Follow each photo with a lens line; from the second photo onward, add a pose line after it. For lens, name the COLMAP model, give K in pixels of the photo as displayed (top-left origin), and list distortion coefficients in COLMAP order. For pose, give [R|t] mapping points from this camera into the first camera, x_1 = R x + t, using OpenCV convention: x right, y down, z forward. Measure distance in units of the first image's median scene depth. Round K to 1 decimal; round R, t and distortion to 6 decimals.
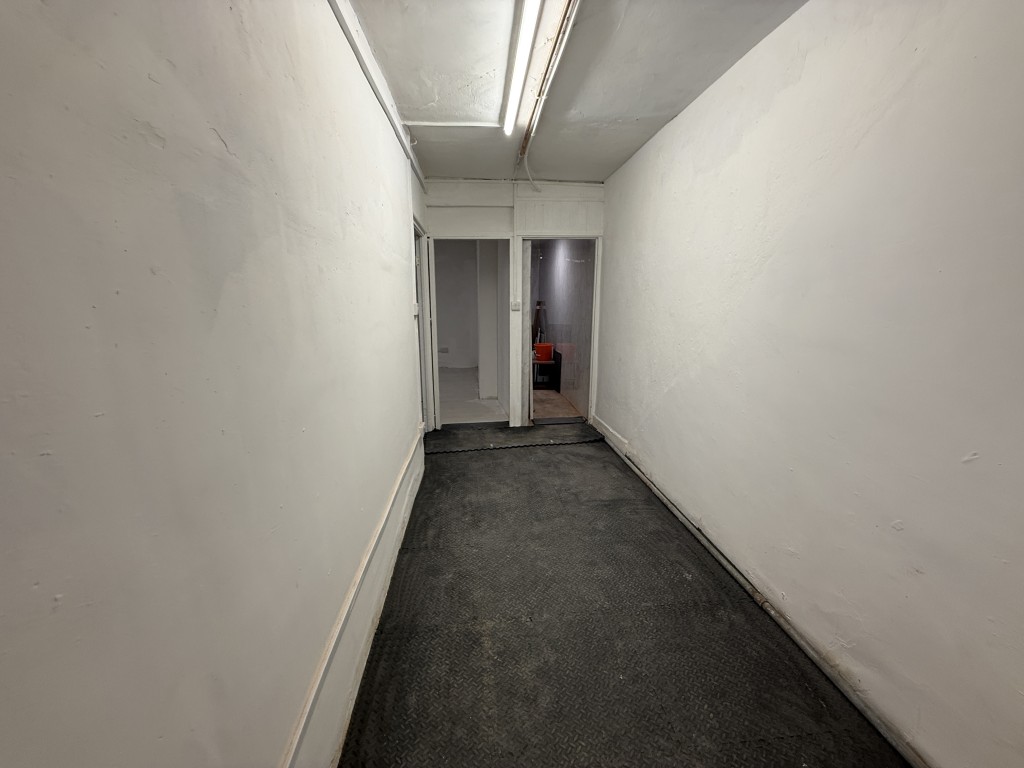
lens RADIAL K [[411.8, 0, 513.1], [0, 411.8, 384.9], [0, 0, 1]] dist [-0.000887, 0.000006]
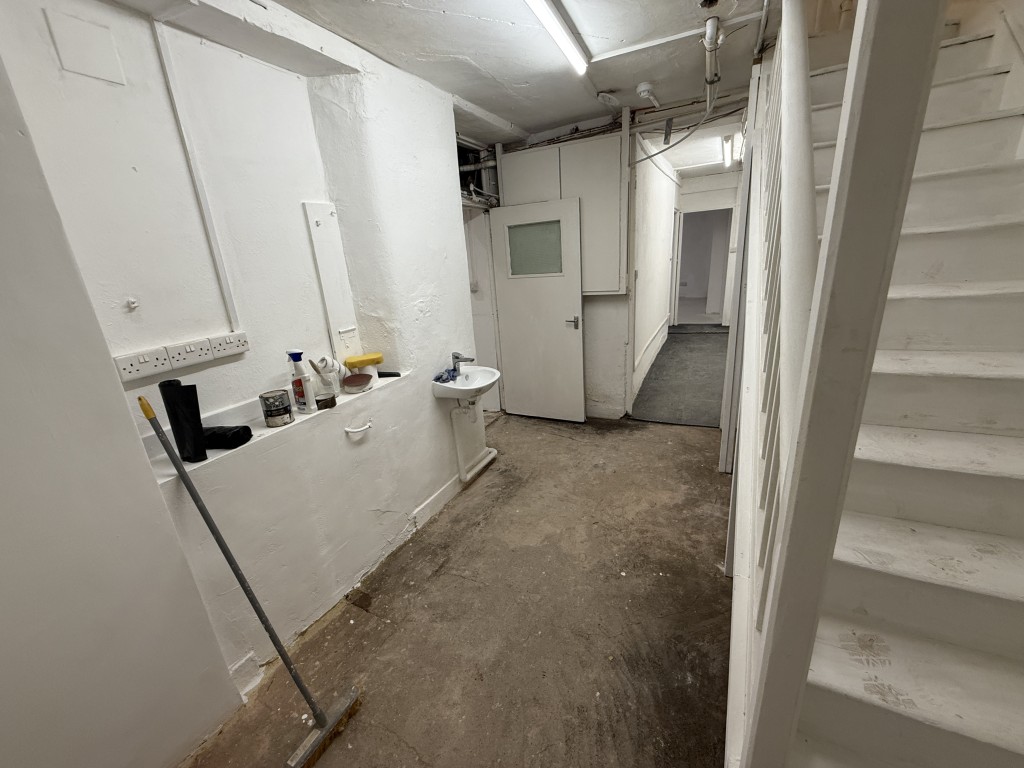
lens RADIAL K [[411.8, 0, 509.9], [0, 411.8, 386.8], [0, 0, 1]] dist [-0.000887, 0.000006]
pose [[0.849661, 0.110083, -0.515711, 0.151167], [-0.045256, 0.989582, 0.136673, 0.161171], [0.525384, -0.092786, 0.845791, -0.877058]]
